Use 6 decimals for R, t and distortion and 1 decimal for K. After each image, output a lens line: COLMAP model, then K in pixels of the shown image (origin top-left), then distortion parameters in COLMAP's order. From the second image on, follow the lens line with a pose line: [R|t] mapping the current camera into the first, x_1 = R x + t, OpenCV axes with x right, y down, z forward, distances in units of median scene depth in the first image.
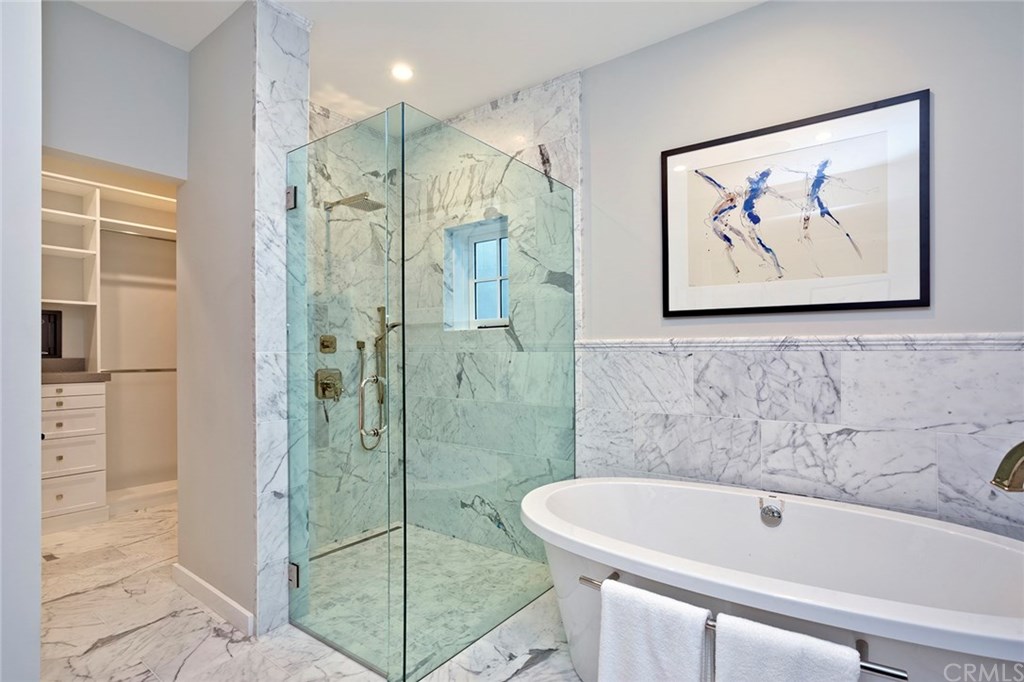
lens RADIAL K [[506.6, 0, 513.2], [0, 506.6, 355.1], [0, 0, 1]] dist [-0.036191, 0.029918]
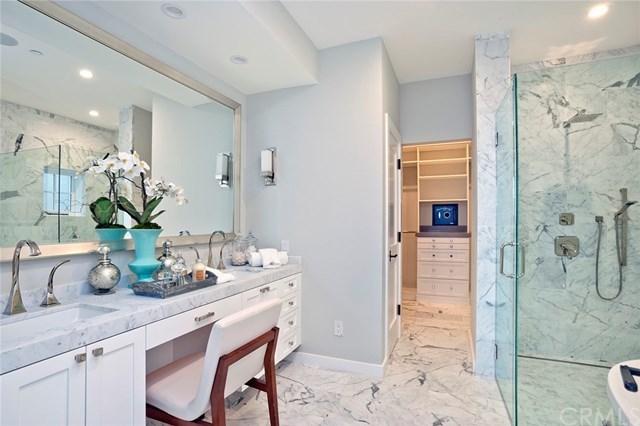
lens RADIAL K [[331.5, 0, 320.1], [0, 331.5, 220.4], [0, 0, 1]] dist [0.001377, 0.000654]
pose [[0.241620, -0.003332, -0.970365, 0.391415], [0.001145, 0.999994, -0.003149, -0.016029], [0.970370, -0.000350, 0.241623, 0.078247]]
